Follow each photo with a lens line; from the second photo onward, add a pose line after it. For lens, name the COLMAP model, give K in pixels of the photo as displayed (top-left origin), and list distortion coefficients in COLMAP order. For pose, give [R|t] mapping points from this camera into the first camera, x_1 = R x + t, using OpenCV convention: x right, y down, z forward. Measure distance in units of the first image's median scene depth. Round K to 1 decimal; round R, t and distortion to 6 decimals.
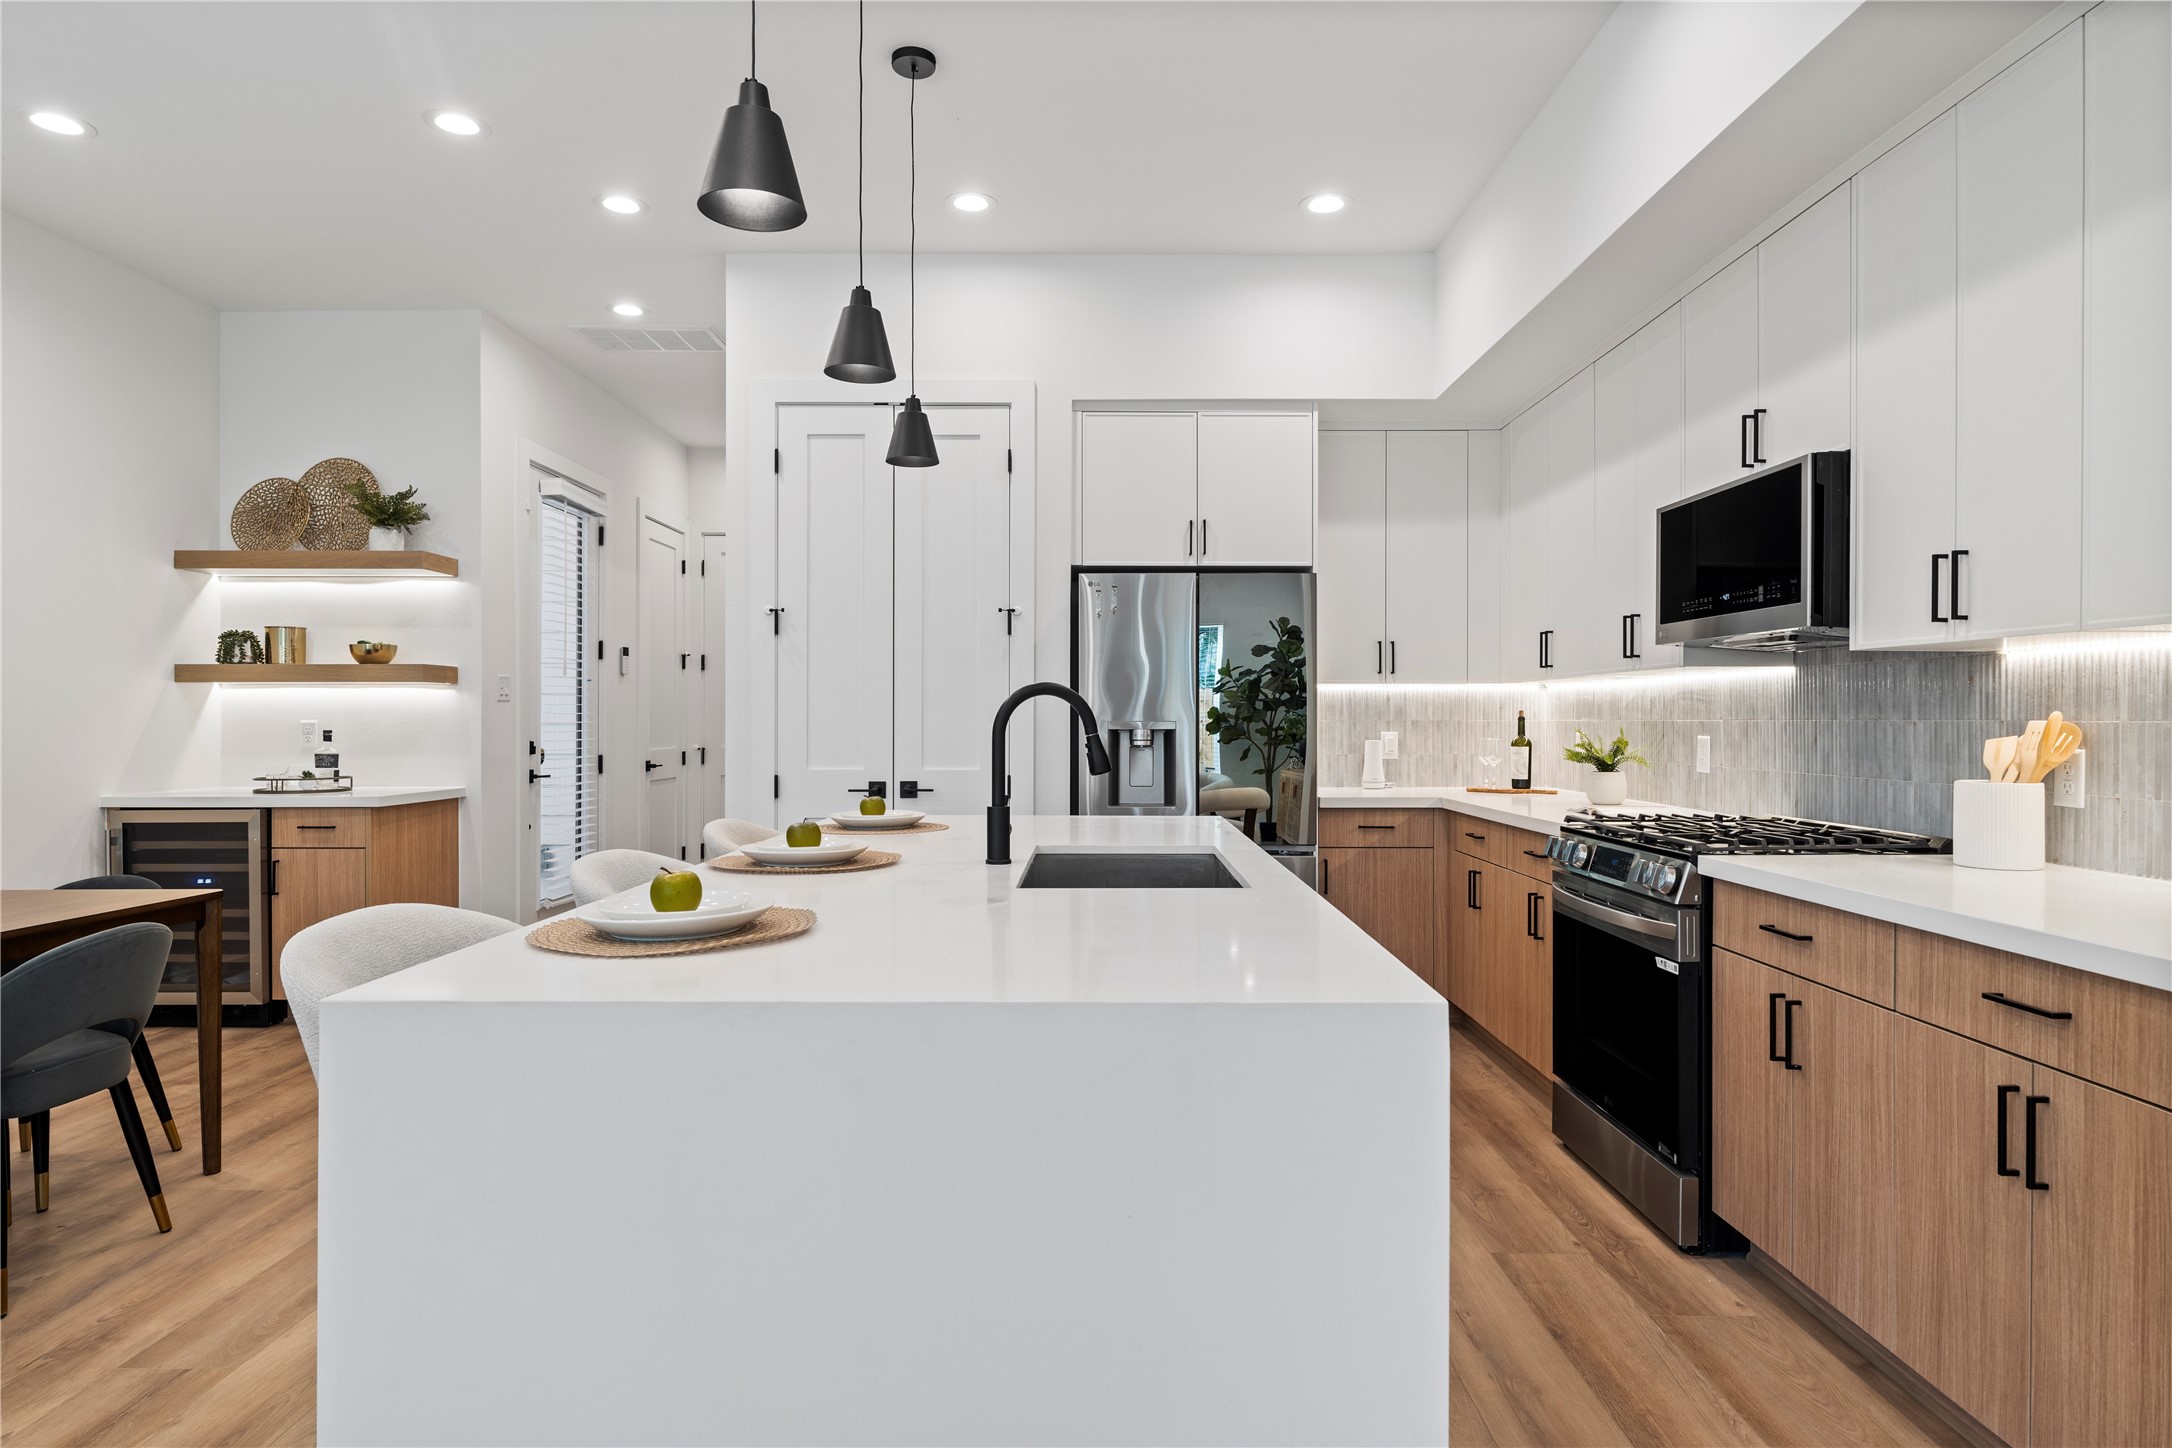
lens RADIAL K [[1201.6, 0, 1098.1], [0, 1201.6, 722.9], [0, 0, 1]] dist [-0.003823, 0.000477]
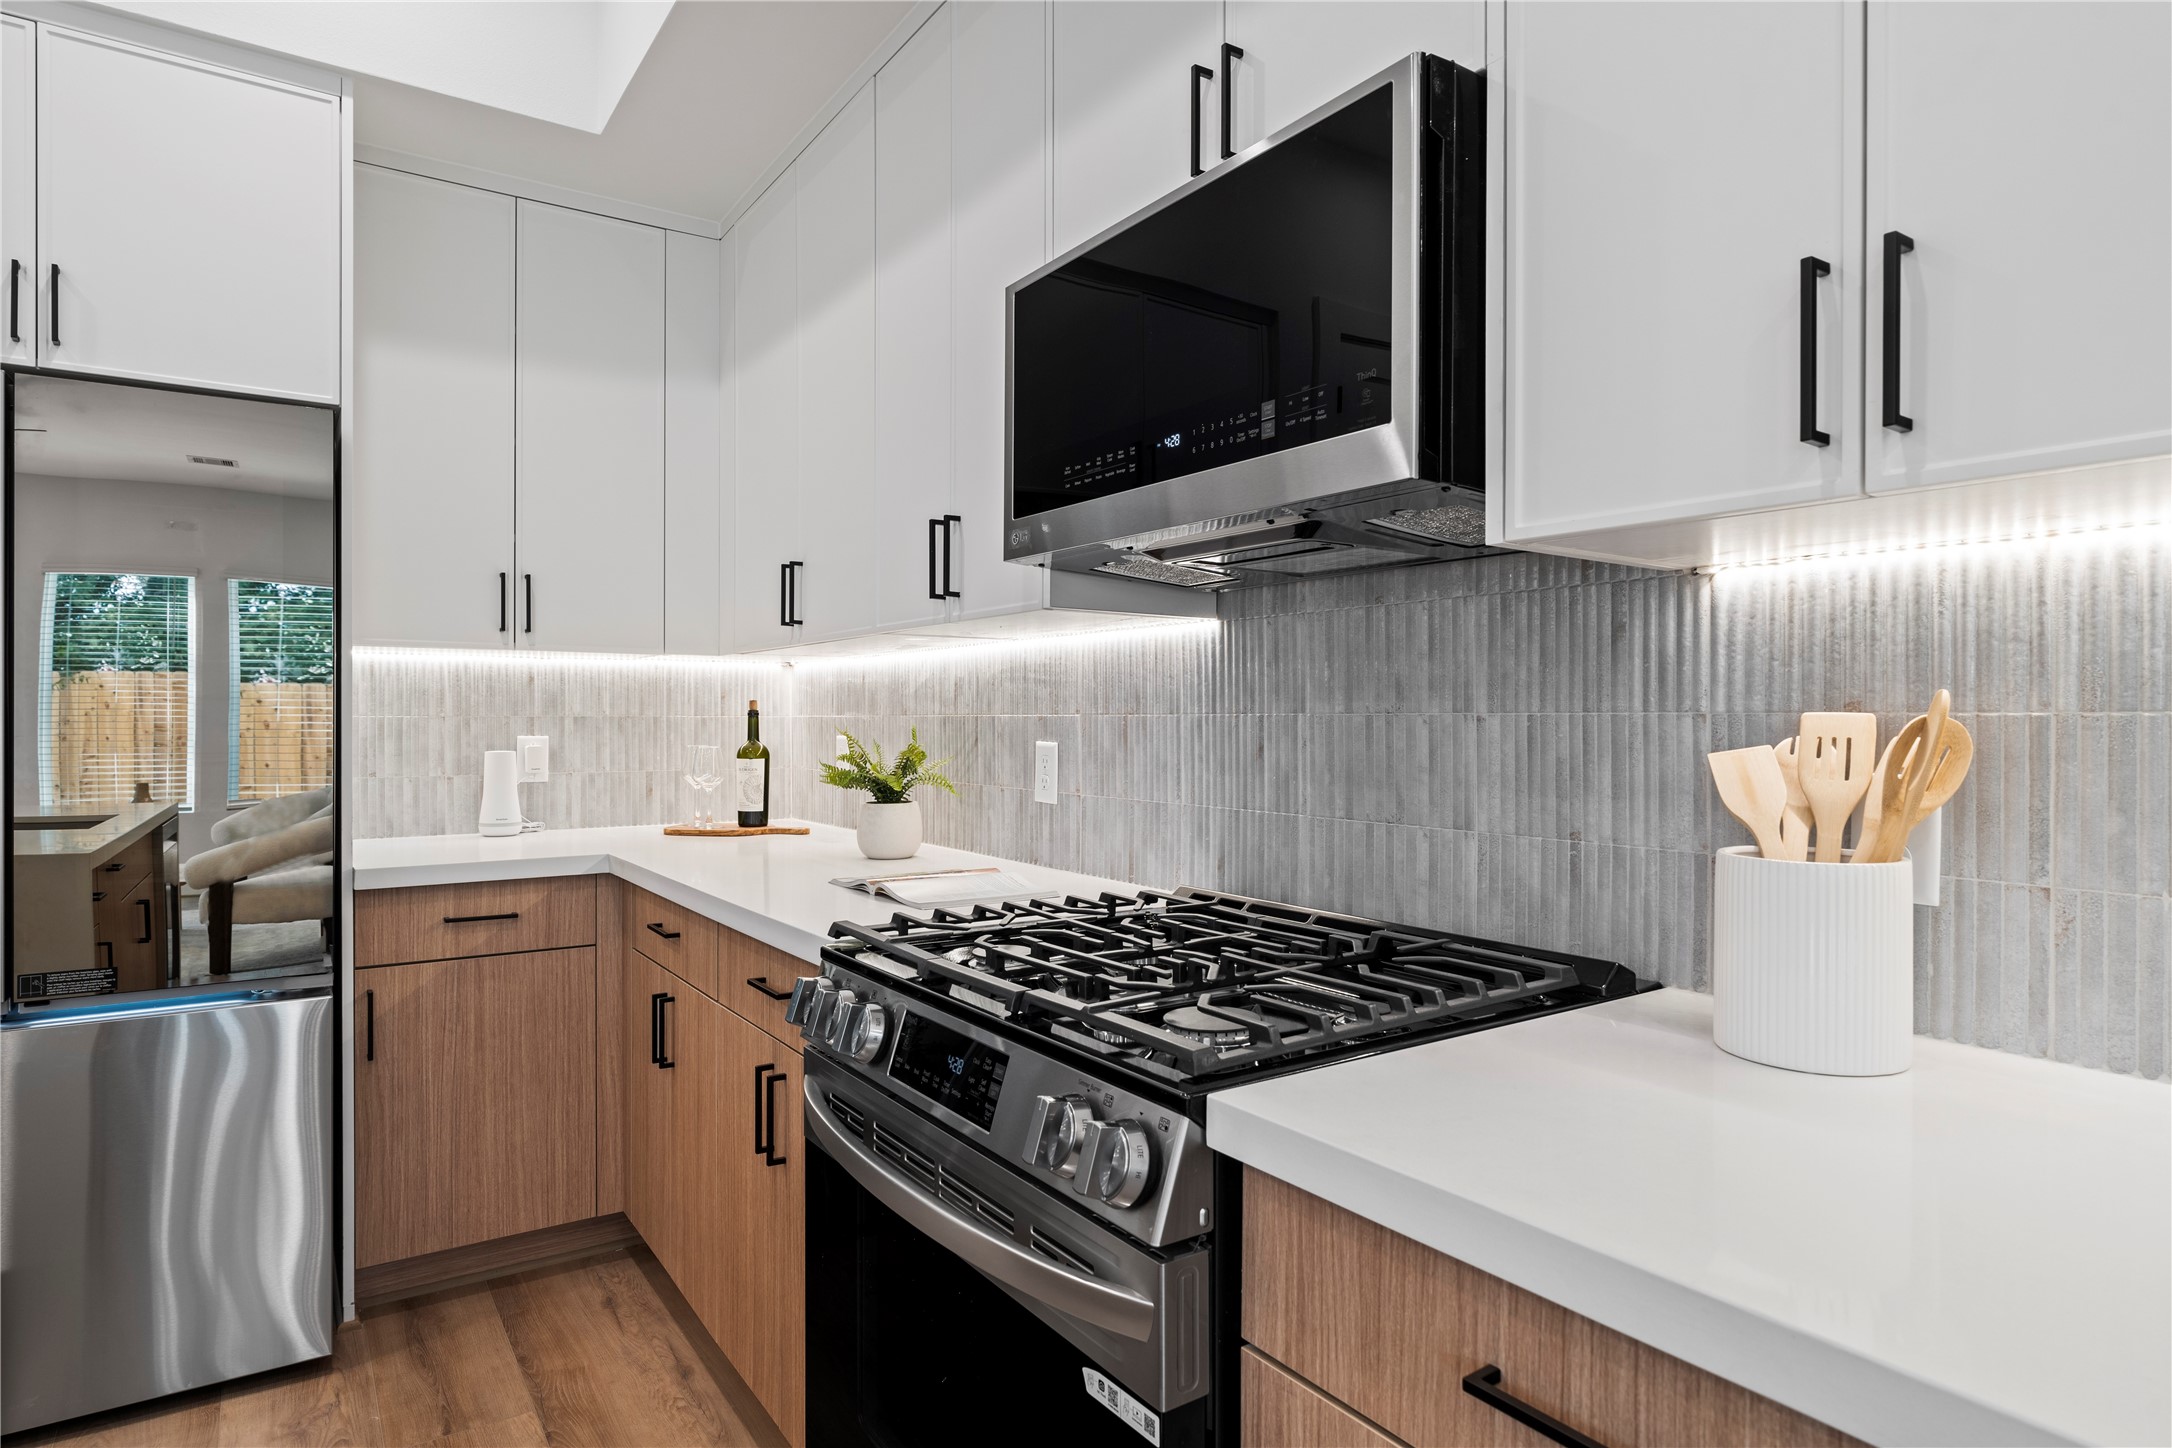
lens RADIAL K [[1201.6, 0, 1079.4], [0, 1201.6, 719.1], [0, 0, 1]] dist [-0.003823, 0.000477]
pose [[0.830255, 0.000085, 0.557384, 0.213646], [0.000802, 0.999999, -0.001346, 0.000738], [-0.557383, 0.001564, 0.830254, 0.570301]]
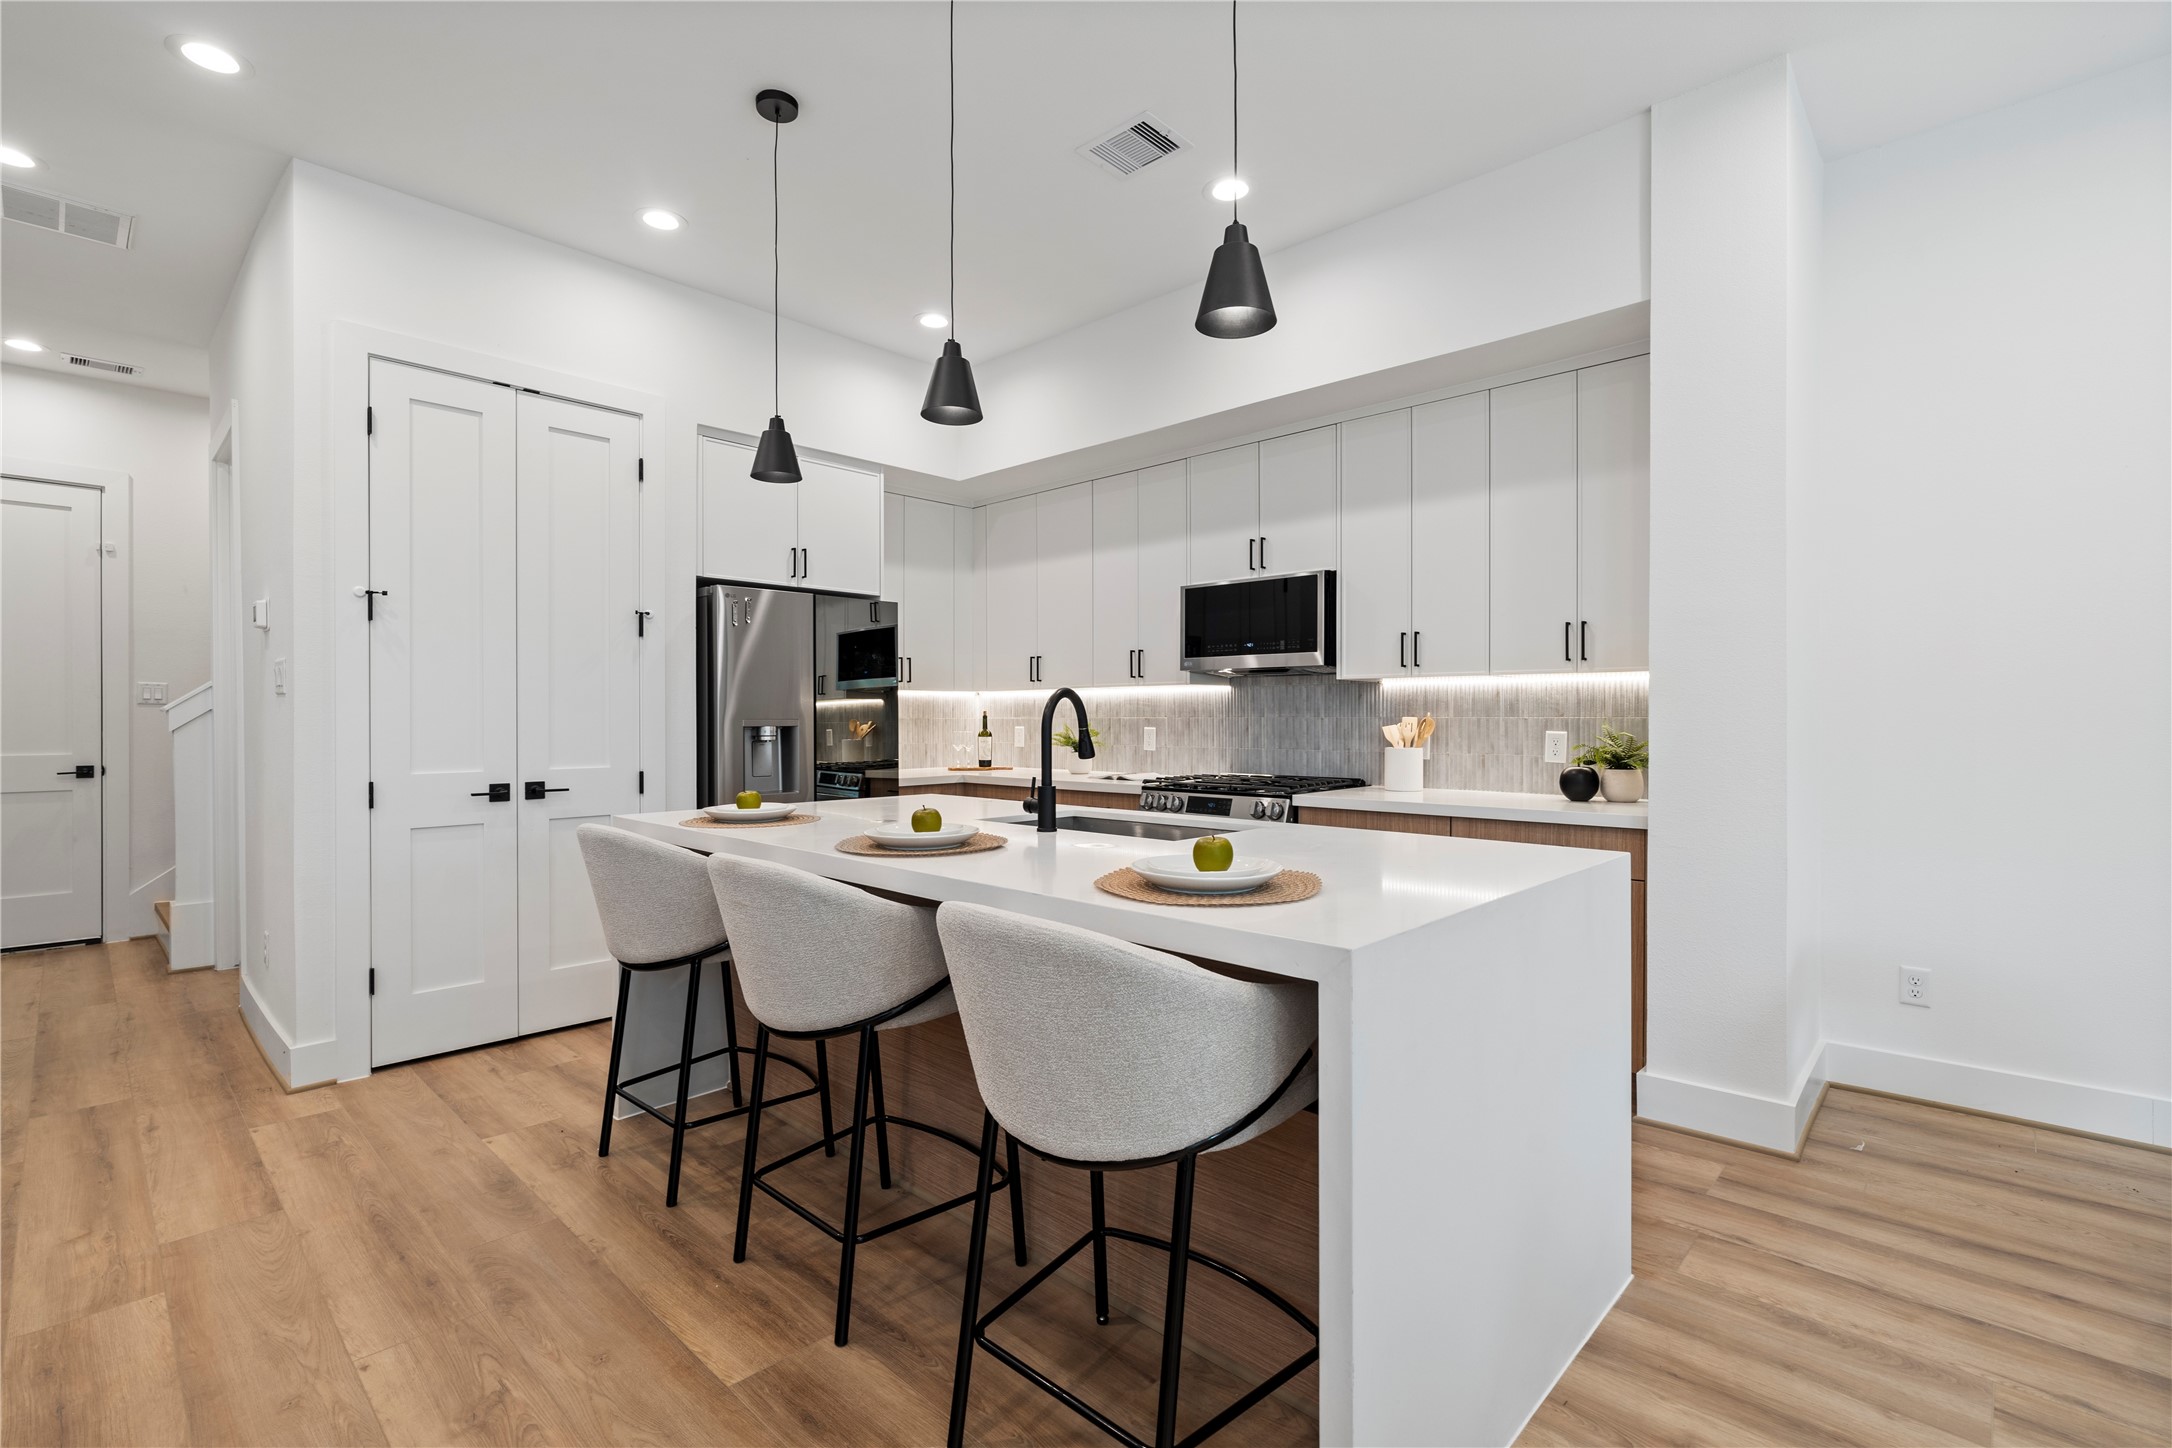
lens RADIAL K [[972.5, 0, 1083.5], [0, 972.5, 721.6], [0, 0, 1]] dist [-0.005599, 0.001553]
pose [[0.691754, -0.003468, 0.722125, -0.565588], [0.003847, 0.999992, 0.001117, 0.001337], [-0.722123, 0.002006, 0.691761, 0.192679]]
